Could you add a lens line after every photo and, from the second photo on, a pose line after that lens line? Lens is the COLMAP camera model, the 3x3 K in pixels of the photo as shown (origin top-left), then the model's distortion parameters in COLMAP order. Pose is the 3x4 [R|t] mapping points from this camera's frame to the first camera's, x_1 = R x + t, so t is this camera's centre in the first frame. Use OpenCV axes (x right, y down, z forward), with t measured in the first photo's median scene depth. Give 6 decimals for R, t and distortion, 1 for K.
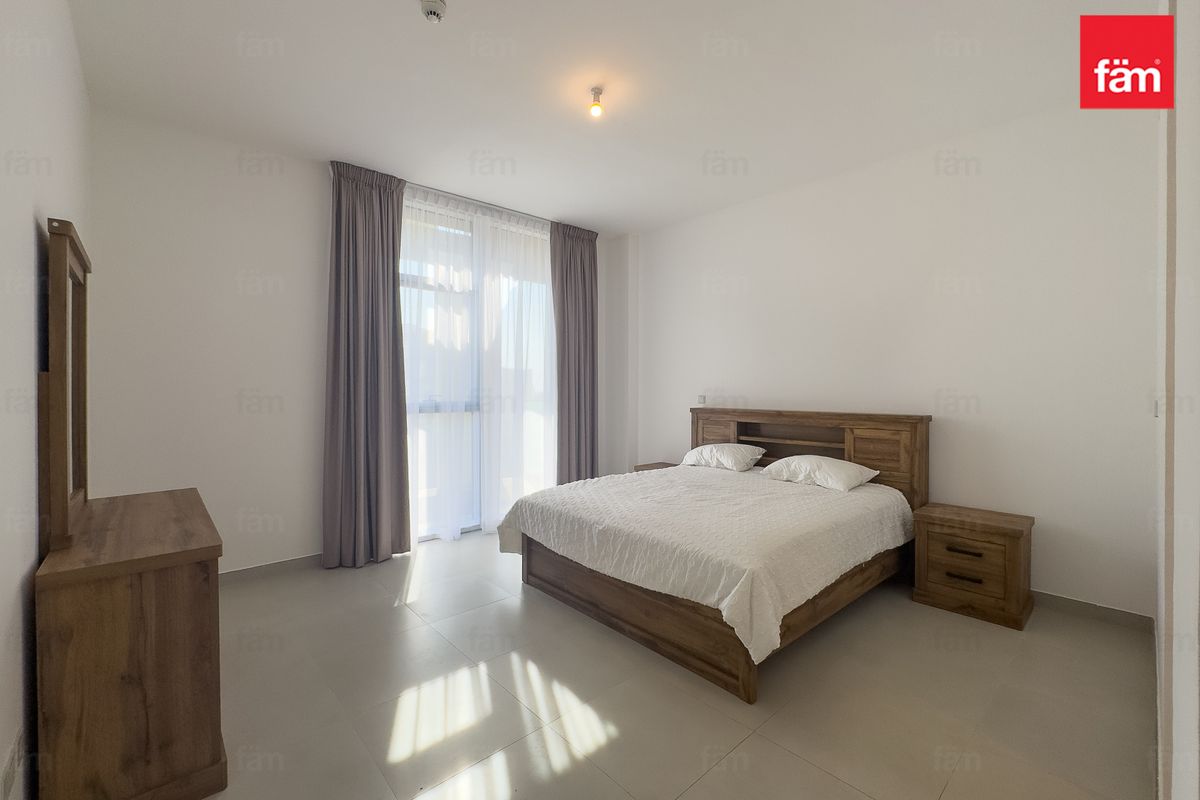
lens RADIAL K [[484.3, 0, 596.5], [0, 484.3, 389.0], [0, 0, 1]] dist [-0.001170, -0.000106]
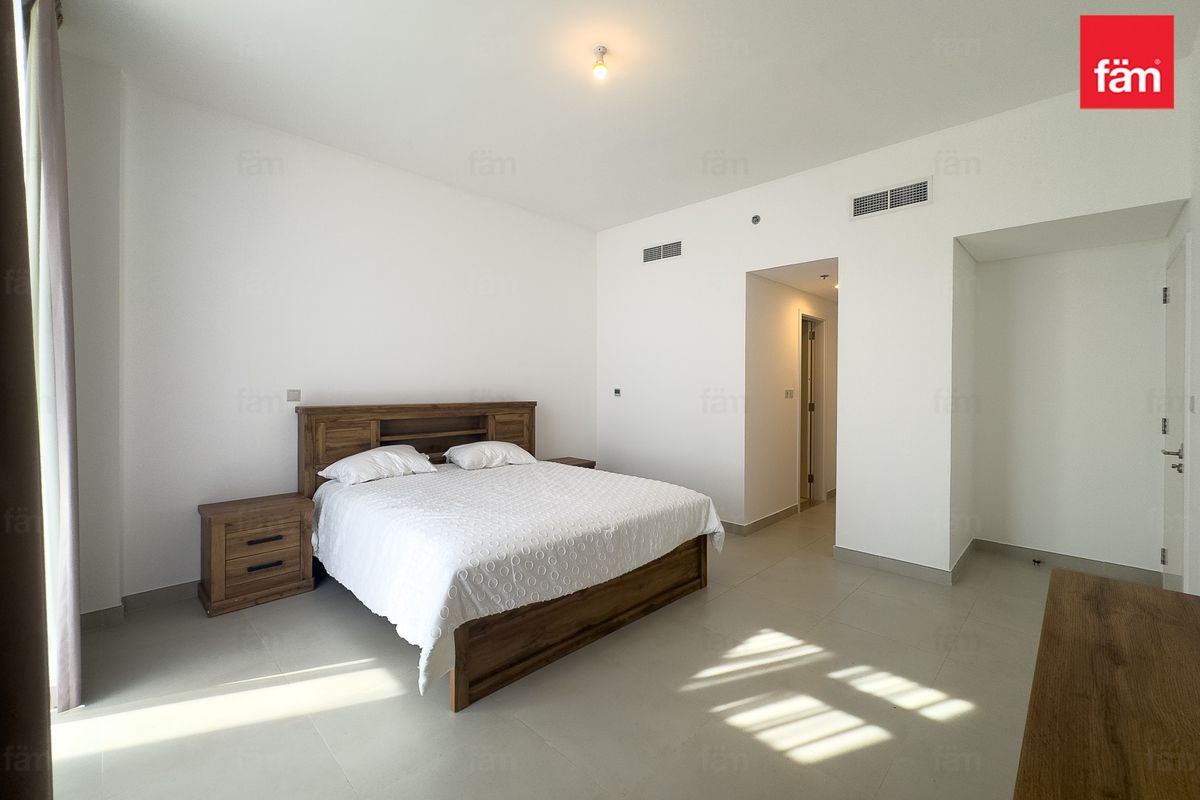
lens RADIAL K [[484.3, 0, 596.5], [0, 484.3, 389.0], [0, 0, 1]] dist [-0.001170, -0.000106]
pose [[-0.034113, -0.008591, 0.999381, -0.648565], [-0.003262, 0.999959, 0.008485, 0.005782], [-0.999413, -0.002970, -0.034139, 0.754576]]
